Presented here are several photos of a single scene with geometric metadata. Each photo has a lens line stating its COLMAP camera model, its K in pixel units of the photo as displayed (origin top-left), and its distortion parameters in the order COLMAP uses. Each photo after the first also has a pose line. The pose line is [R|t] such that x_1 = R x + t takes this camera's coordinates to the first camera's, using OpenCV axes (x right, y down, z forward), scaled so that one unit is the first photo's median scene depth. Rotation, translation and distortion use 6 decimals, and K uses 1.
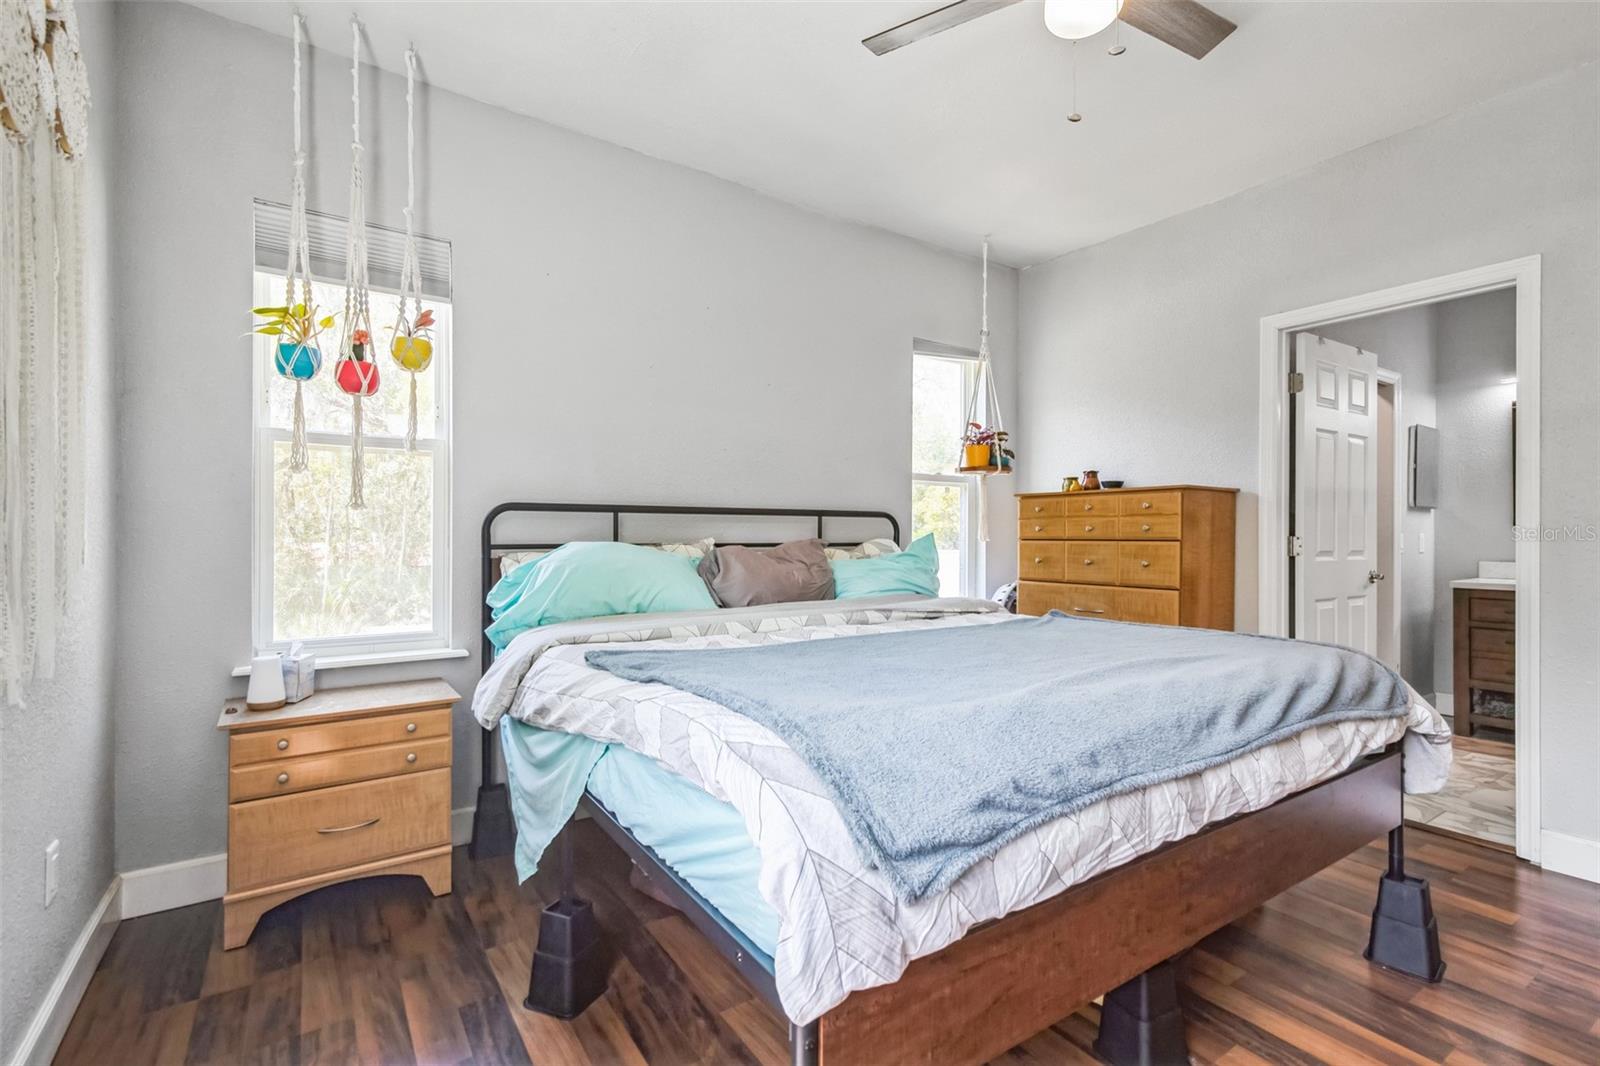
lens RADIAL K [[734.6, 0, 800.0], [0, 734.6, 533.0], [0, 0, 1]] dist [-0.015052, -0.000030]
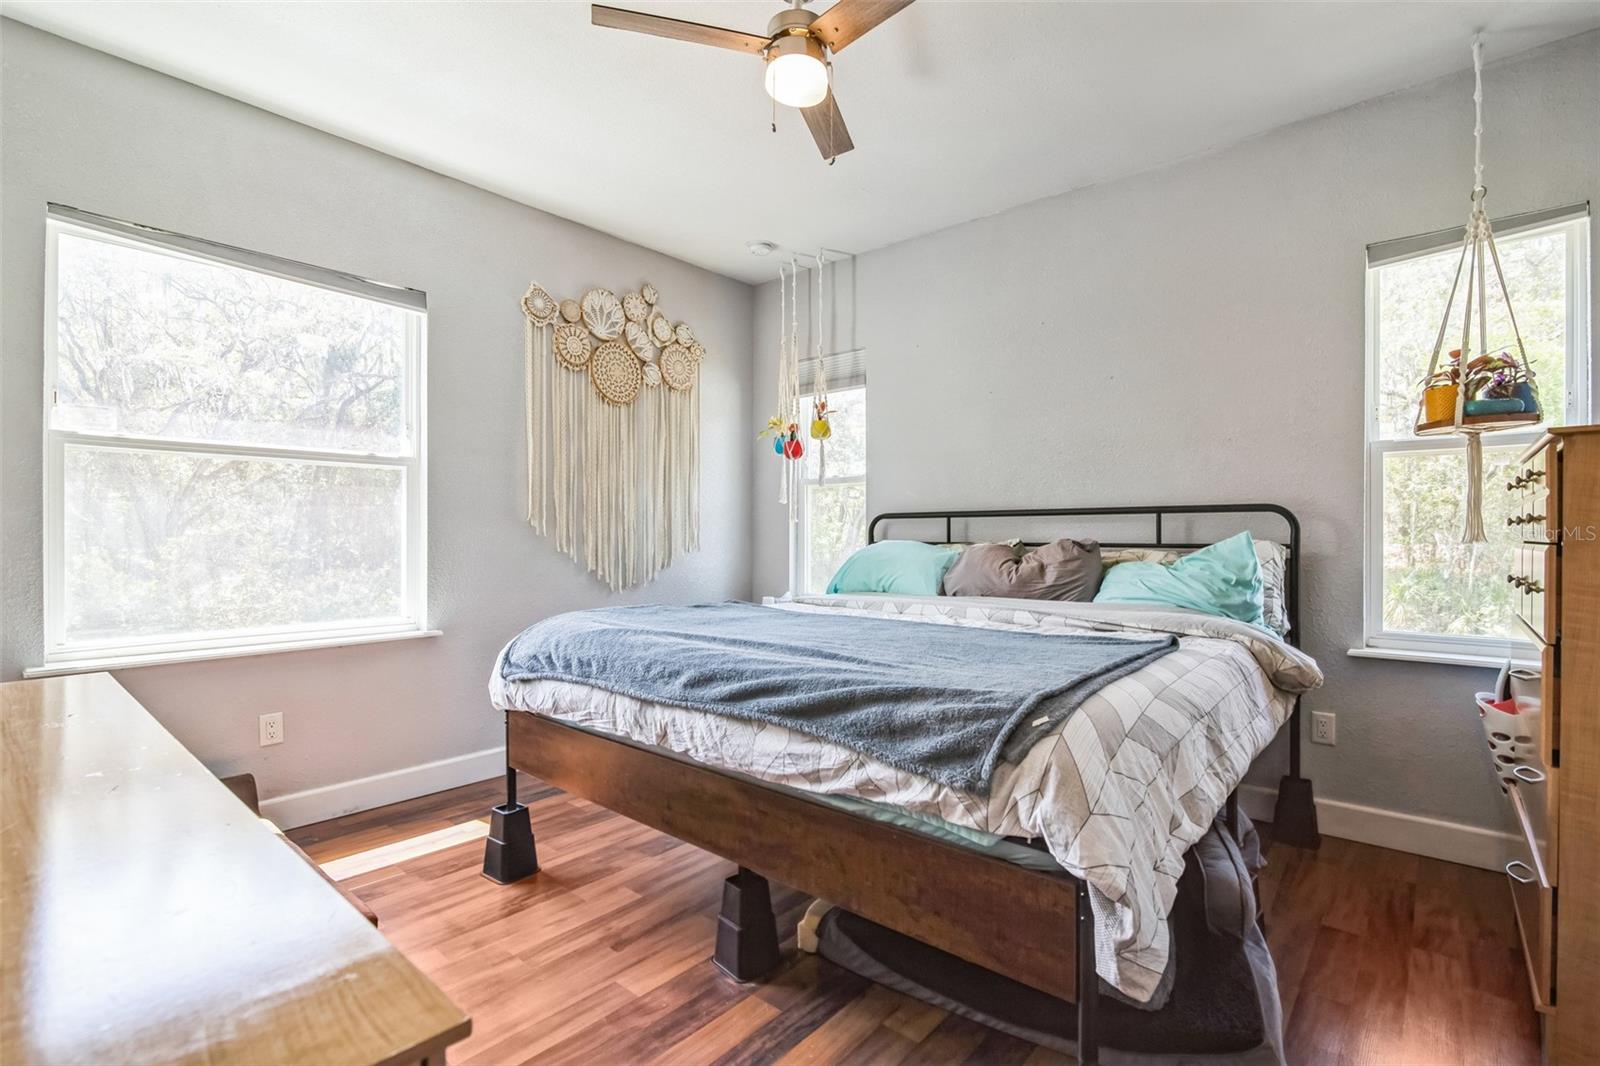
lens RADIAL K [[734.6, 0, 800.0], [0, 734.6, 533.0], [0, 0, 1]] dist [-0.015052, -0.000030]
pose [[0.265742, -0.010811, -0.963984, 1.061857], [0.007188, 0.999932, -0.009232, 0.009815], [0.964017, -0.004476, 0.265801, 0.484285]]
